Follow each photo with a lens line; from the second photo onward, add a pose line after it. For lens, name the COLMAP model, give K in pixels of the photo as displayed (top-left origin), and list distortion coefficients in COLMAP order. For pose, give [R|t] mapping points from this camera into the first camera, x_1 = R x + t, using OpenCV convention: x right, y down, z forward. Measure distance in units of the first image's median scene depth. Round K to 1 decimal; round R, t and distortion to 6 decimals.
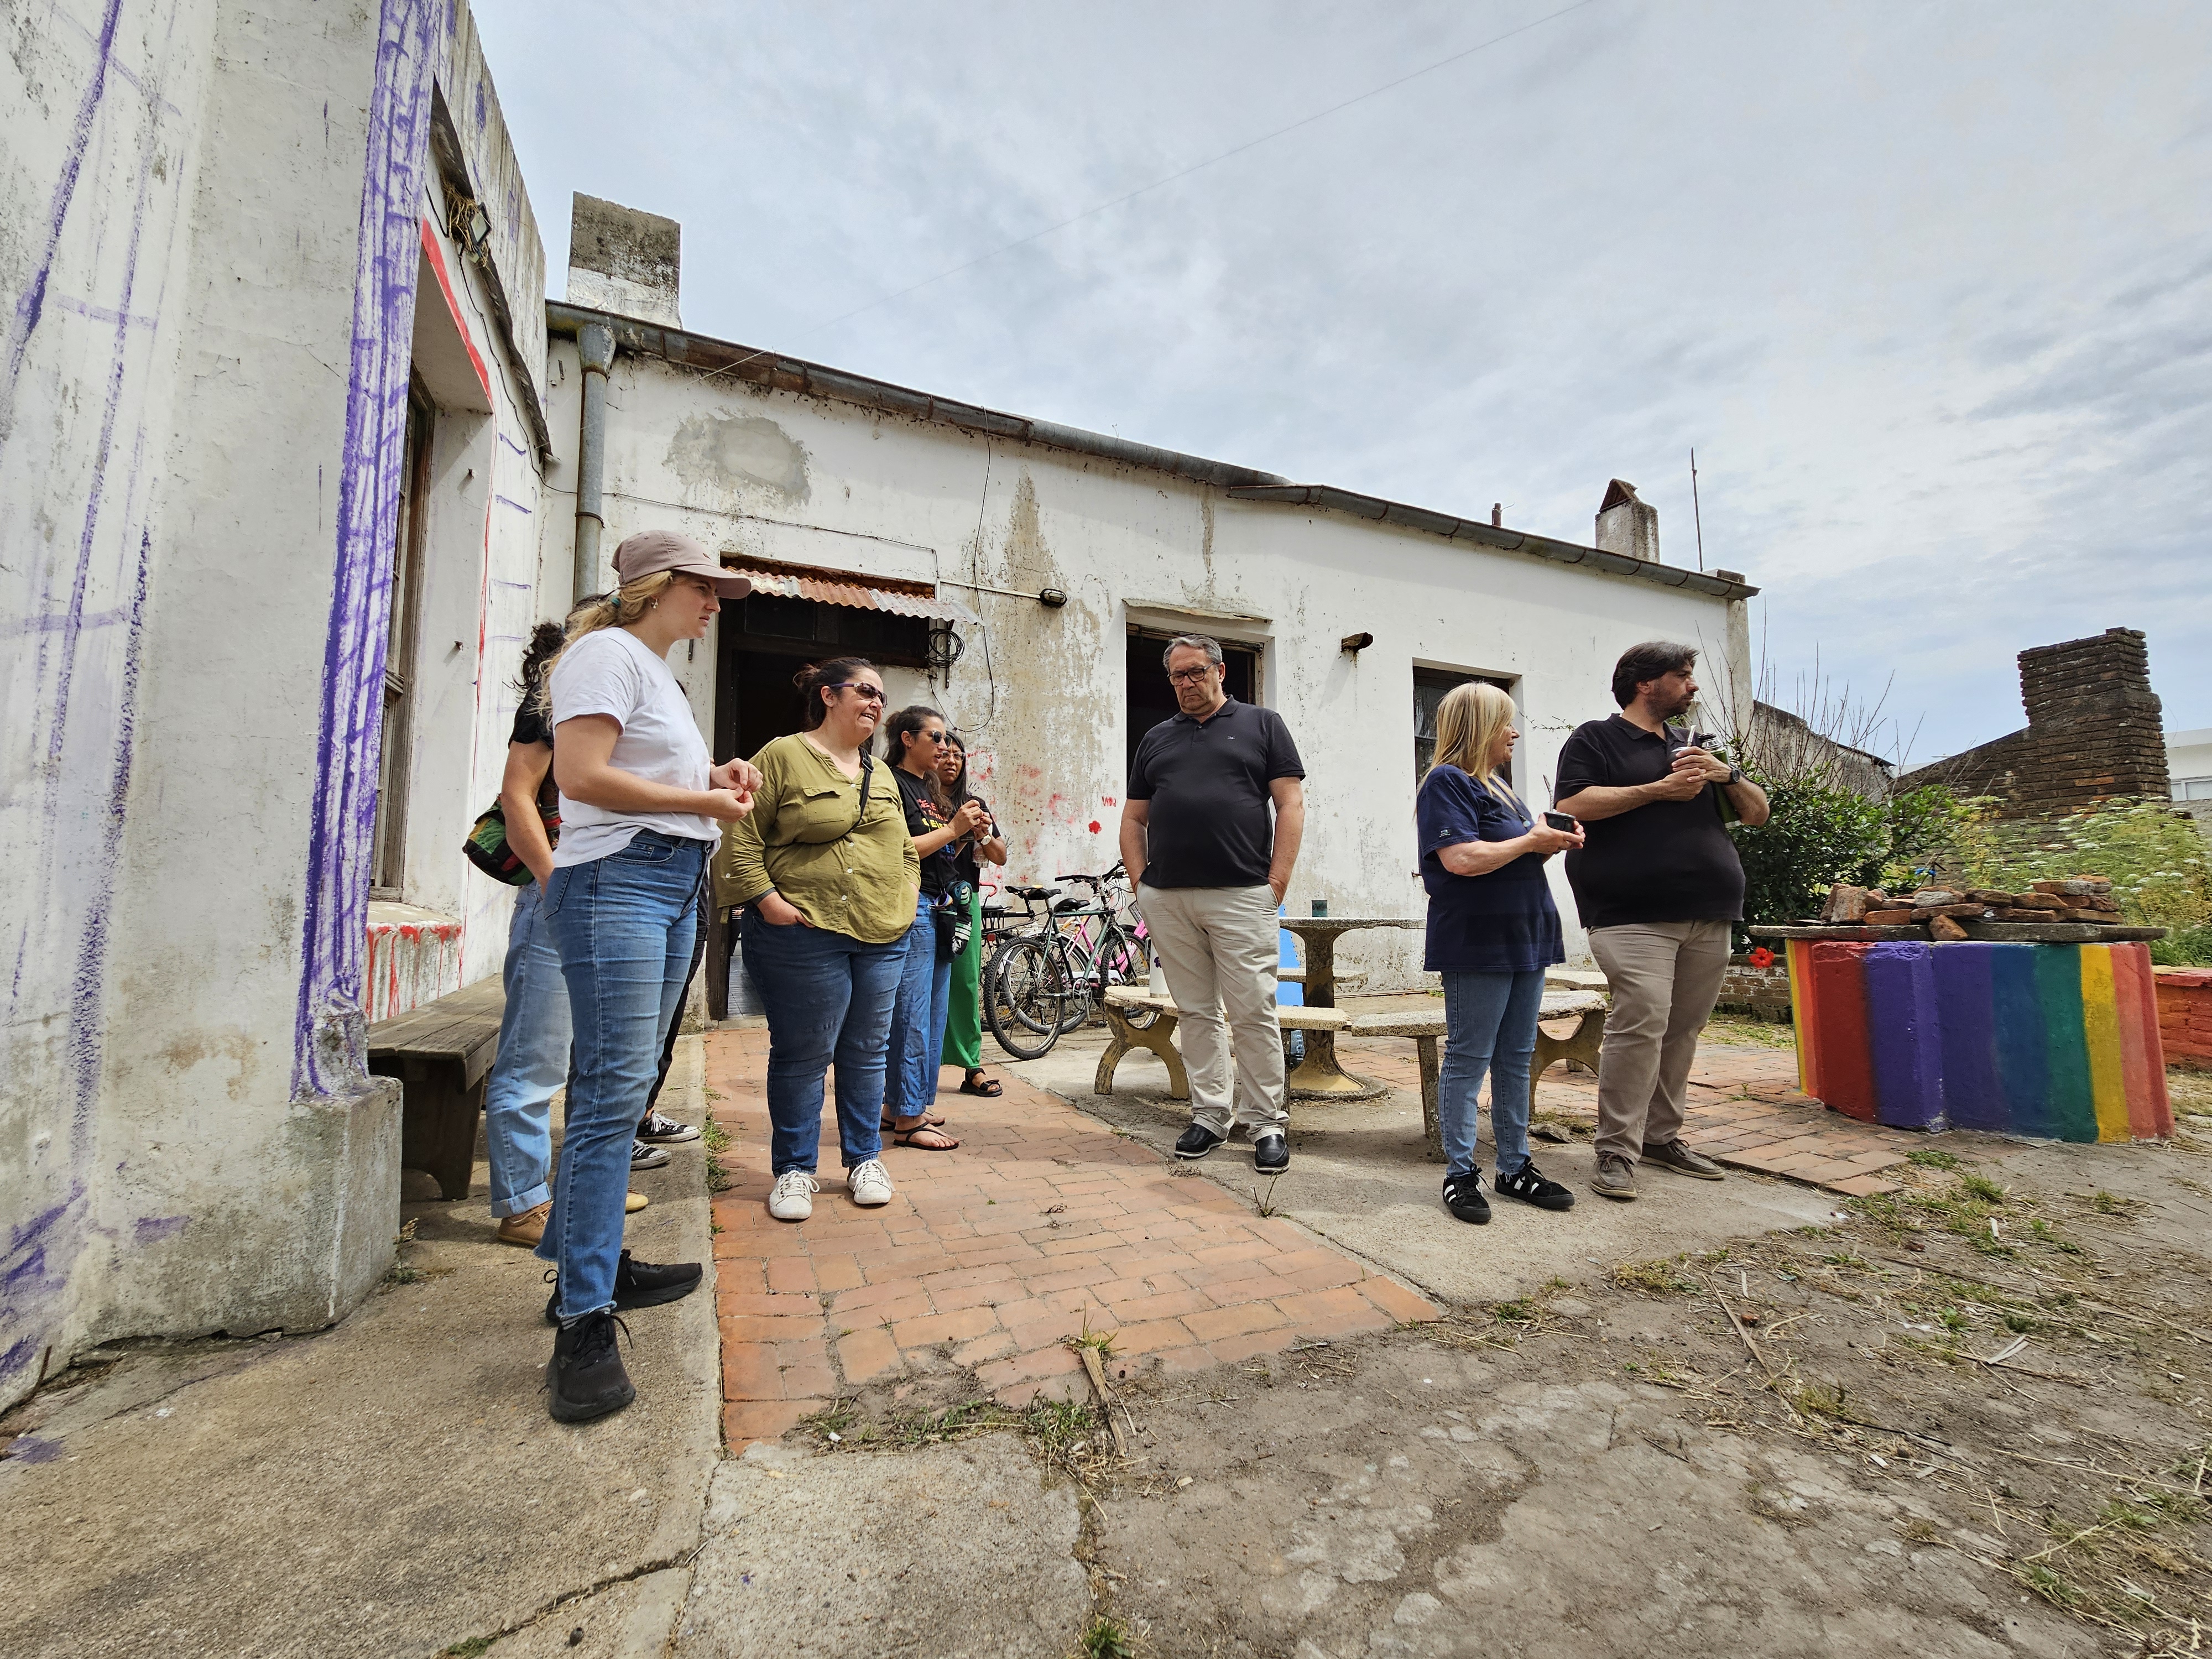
lens RADIAL K [[909.8, 0, 1126.0], [0, 909.8, 871.8], [0, 0, 1]] dist [0.002634, -0.002061]
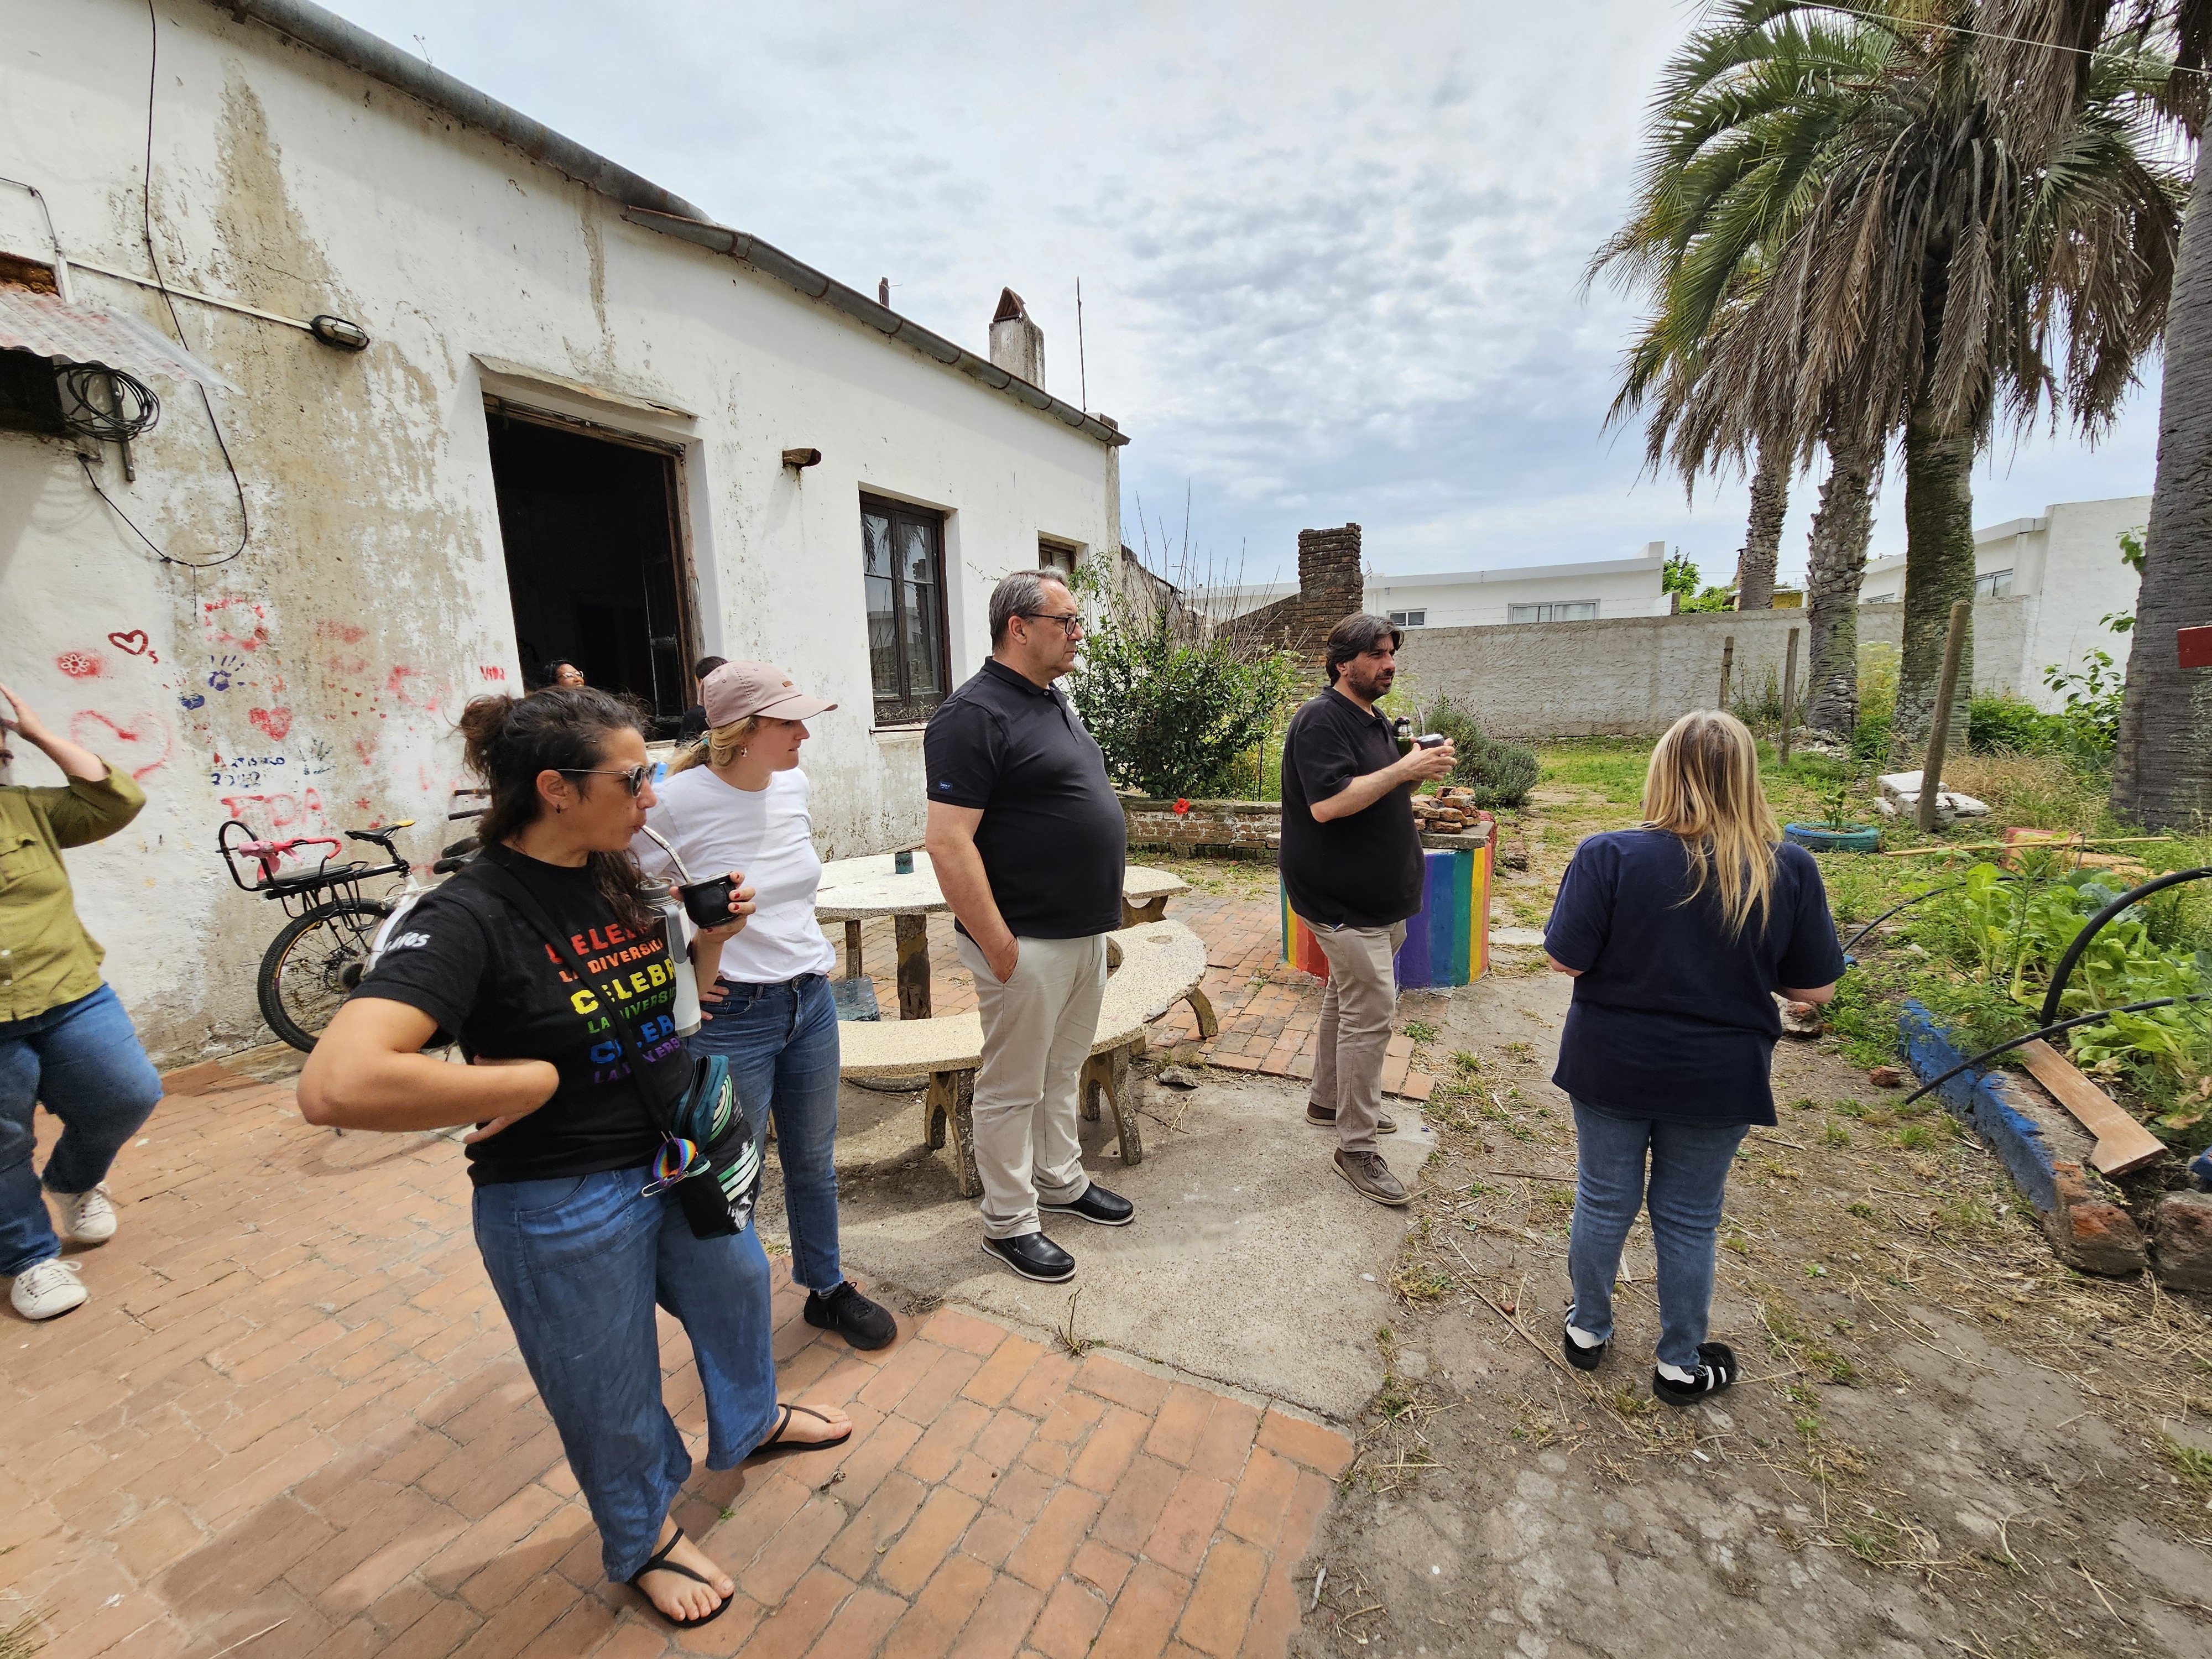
lens RADIAL K [[909.8, 0, 1116.1], [0, 909.8, 850.6], [0, 0, 1]] dist [0.002634, -0.002061]
pose [[0.761089, -0.137959, 0.633807, -0.123617], [-0.010470, 0.974380, 0.224663, -0.115076], [-0.648563, -0.177624, 0.740145, 0.173672]]
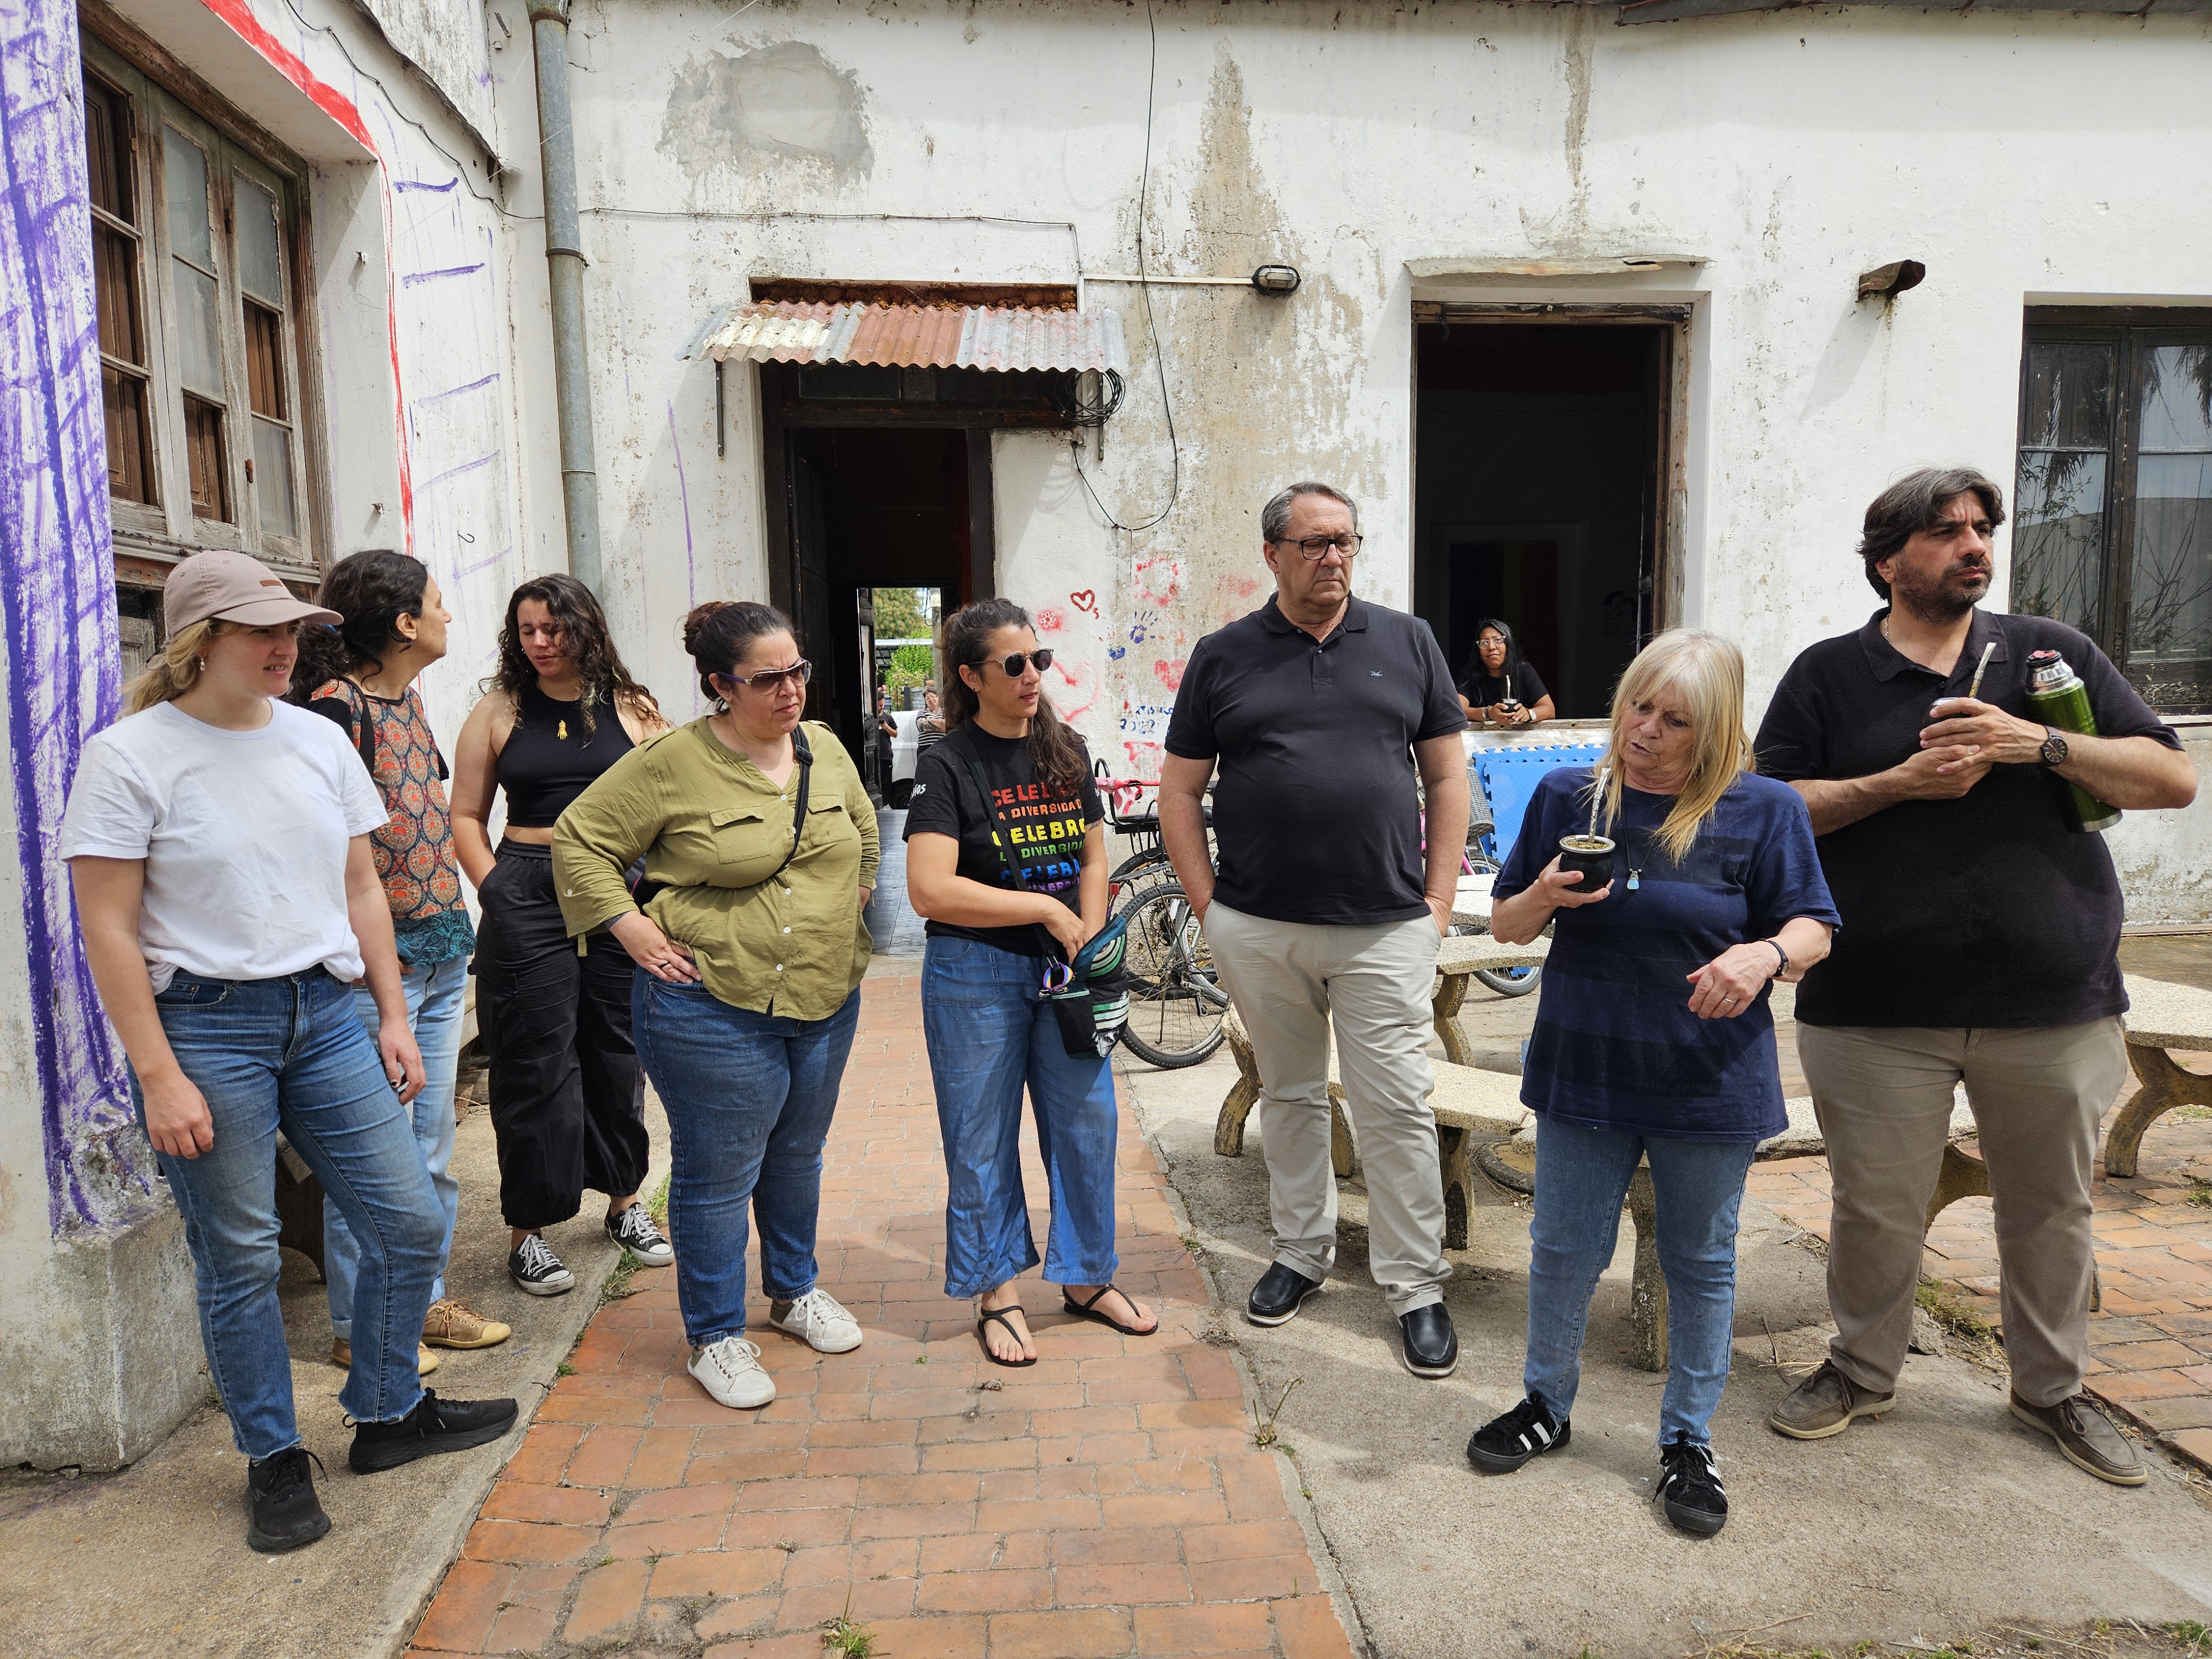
lens RADIAL K [[1483.0, 0, 1140.1], [0, 1483.0, 892.9], [0, 0, 1]] dist [0.061129, -0.039829]
pose [[0.945465, 0.034572, -0.323883, 0.171310], [0.027147, 0.982528, 0.184125, -0.097304], [0.324590, -0.182877, 0.928007, 0.002336]]
